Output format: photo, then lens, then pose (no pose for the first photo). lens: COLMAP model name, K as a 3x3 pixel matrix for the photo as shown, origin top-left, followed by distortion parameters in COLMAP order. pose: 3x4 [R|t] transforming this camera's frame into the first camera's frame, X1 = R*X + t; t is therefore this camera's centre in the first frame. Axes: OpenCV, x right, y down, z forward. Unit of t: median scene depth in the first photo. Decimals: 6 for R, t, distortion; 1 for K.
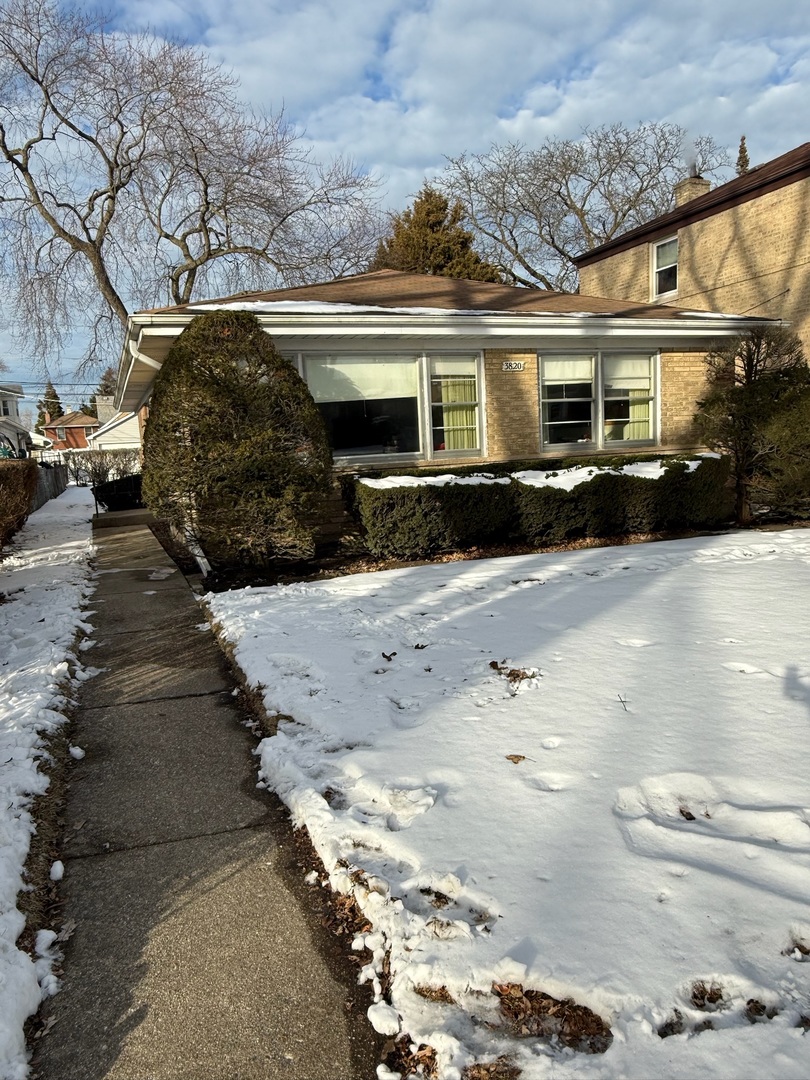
lens RADIAL K [[745.0, 0, 402.0], [0, 745.0, 543.7], [0, 0, 1]] dist [-0.005867, 0.000780]
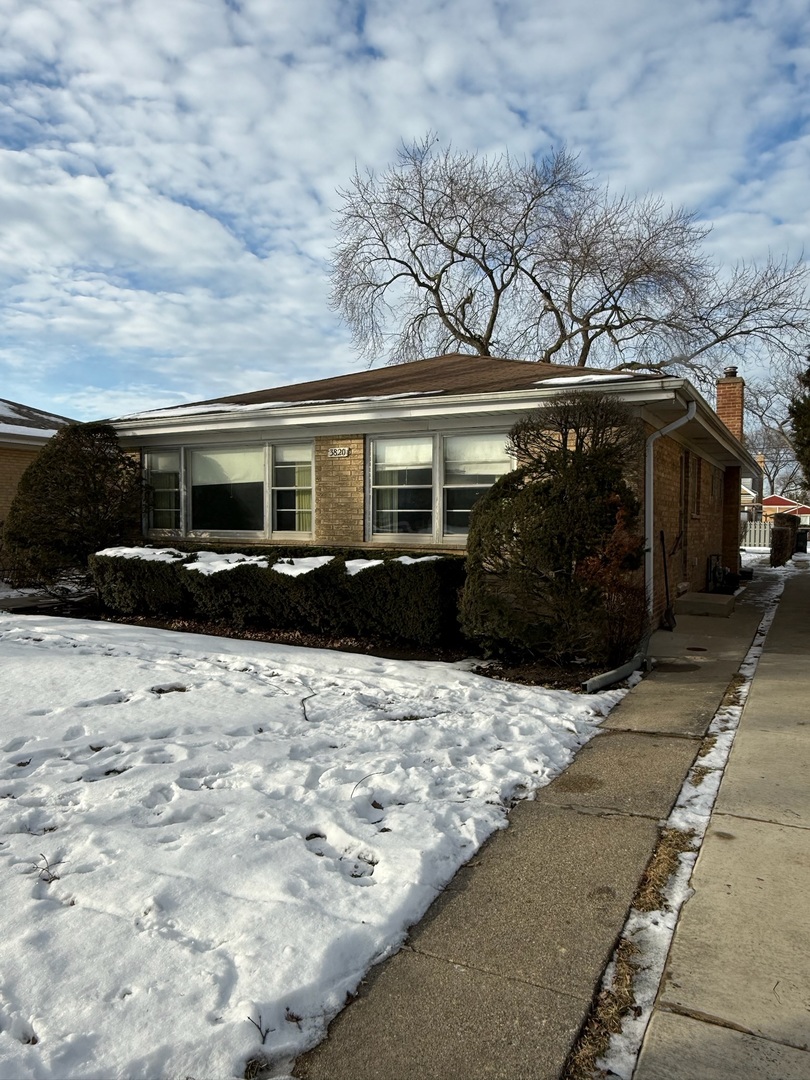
lens RADIAL K [[745.0, 0, 405.0], [0, 745.0, 539.2], [0, 0, 1]] dist [-0.005867, 0.000780]
pose [[0.643237, 0.077614, -0.761723, 0.934477], [-0.145168, 0.989167, -0.021797, -0.109816], [0.751780, 0.124598, 0.647536, 0.416920]]
